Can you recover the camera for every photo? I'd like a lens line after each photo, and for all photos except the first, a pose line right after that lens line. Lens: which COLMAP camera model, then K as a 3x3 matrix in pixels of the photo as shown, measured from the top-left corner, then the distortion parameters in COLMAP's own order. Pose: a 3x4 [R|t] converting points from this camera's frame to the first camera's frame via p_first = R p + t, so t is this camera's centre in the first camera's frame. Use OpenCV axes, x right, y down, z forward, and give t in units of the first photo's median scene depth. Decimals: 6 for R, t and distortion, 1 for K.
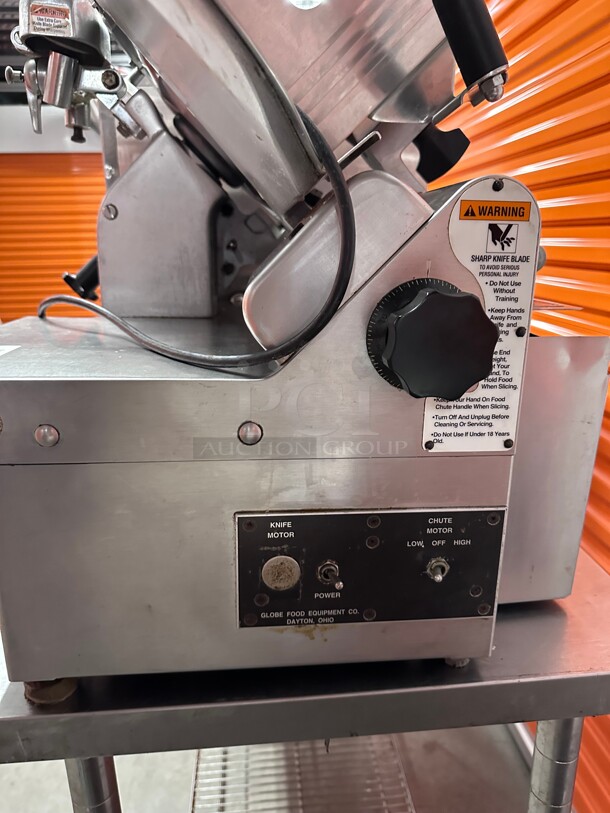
lens RADIAL K [[573.4, 0, 307.5], [0, 573.4, 402.8], [0, 0, 1]] dist [-0.002171, -0.005172]
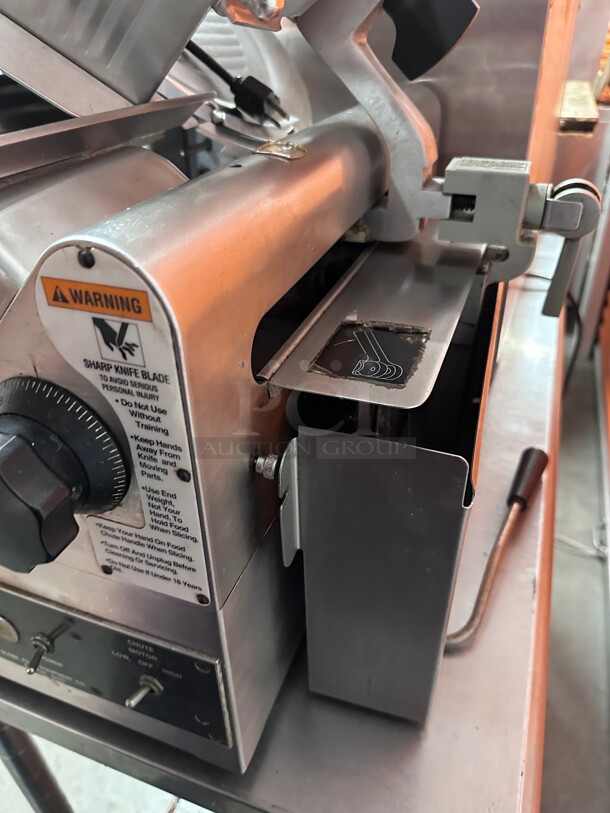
lens RADIAL K [[597.2, 0, 307.0], [0, 597.2, 423.0], [0, 0, 1]] dist [0.103360, -0.233068]
pose [[0.897694, 0.225827, -0.378348, 0.750499], [-0.092644, 0.936216, 0.338993, -0.426638], [0.430770, -0.269260, 0.861357, 0.506614]]
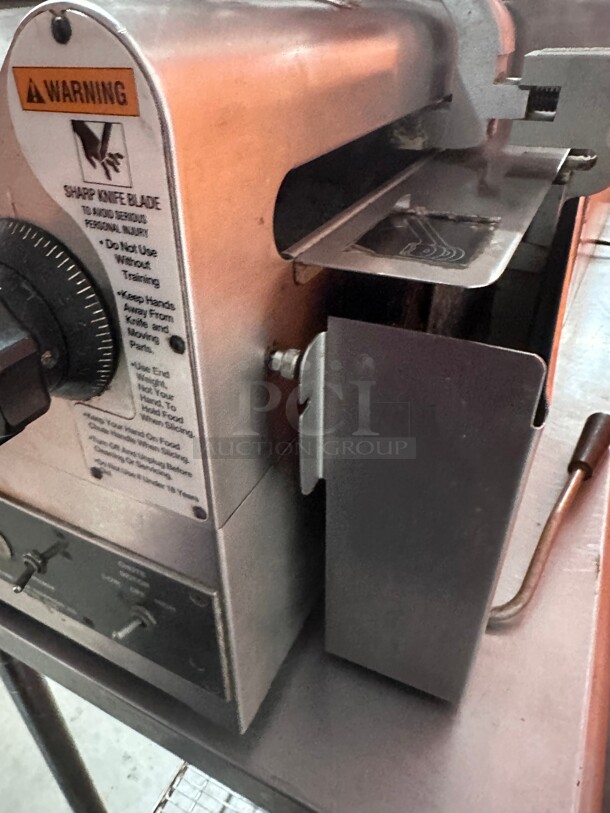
lens RADIAL K [[583.3, 0, 273.4], [0, 583.3, 402.7], [0, 0, 1]] dist [0.004530, -0.000266]
pose [[0.826023, 0.277509, -0.490586, 0.727315], [-0.109788, 0.932942, 0.342879, -0.268425], [0.552841, -0.229366, 0.801098, 0.628889]]
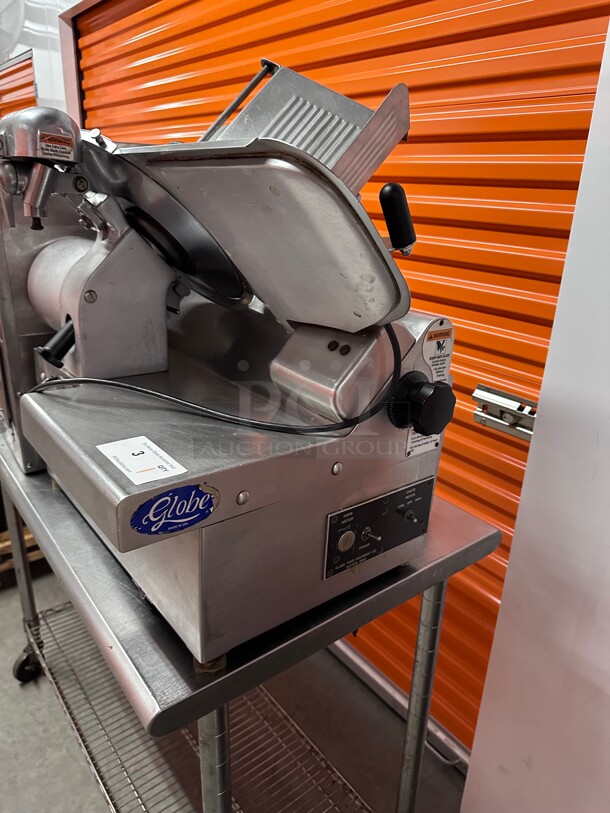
lens RADIAL K [[573.4, 0, 307.5], [0, 573.4, 402.8], [0, 0, 1]] dist [-0.002171, -0.005172]
pose [[0.836899, -0.153584, 0.525369, -1.088657], [0.103223, 0.986890, 0.124071, -0.380001], [-0.537536, -0.049604, 0.841780, -0.420679]]
